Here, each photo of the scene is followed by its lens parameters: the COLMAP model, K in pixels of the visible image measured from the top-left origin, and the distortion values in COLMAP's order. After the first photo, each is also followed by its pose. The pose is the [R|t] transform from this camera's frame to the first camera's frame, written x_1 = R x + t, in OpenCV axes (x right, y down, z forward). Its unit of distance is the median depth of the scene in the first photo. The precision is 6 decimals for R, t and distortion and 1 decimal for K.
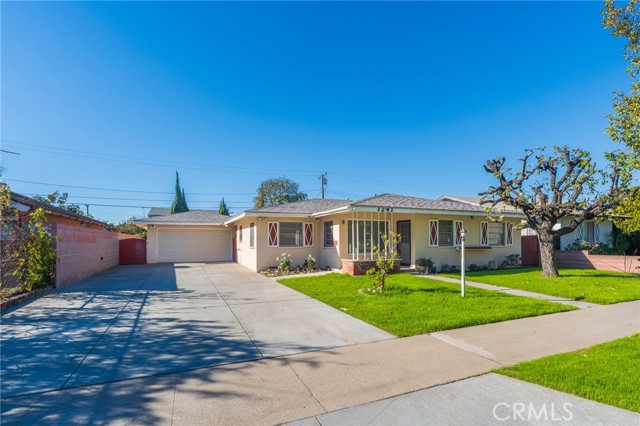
lens RADIAL K [[310.7, 0, 320.0], [0, 310.7, 213.0], [0, 0, 1]] dist [-0.000747, -0.000111]
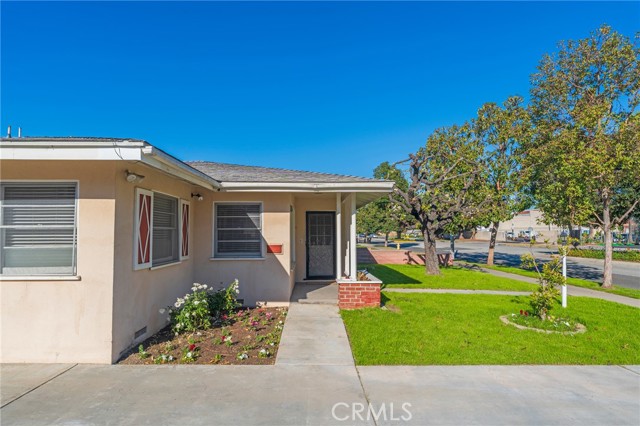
lens RADIAL K [[369.9, 0, 320.0], [0, 369.9, 213.0], [0, 0, 1]] dist [0.000760, 0.000015]
pose [[0.375184, 0.053680, 0.925395, -0.594443], [-0.089277, 0.995773, -0.021567, 0.059297], [-0.922641, -0.074524, 0.378390, 0.931606]]
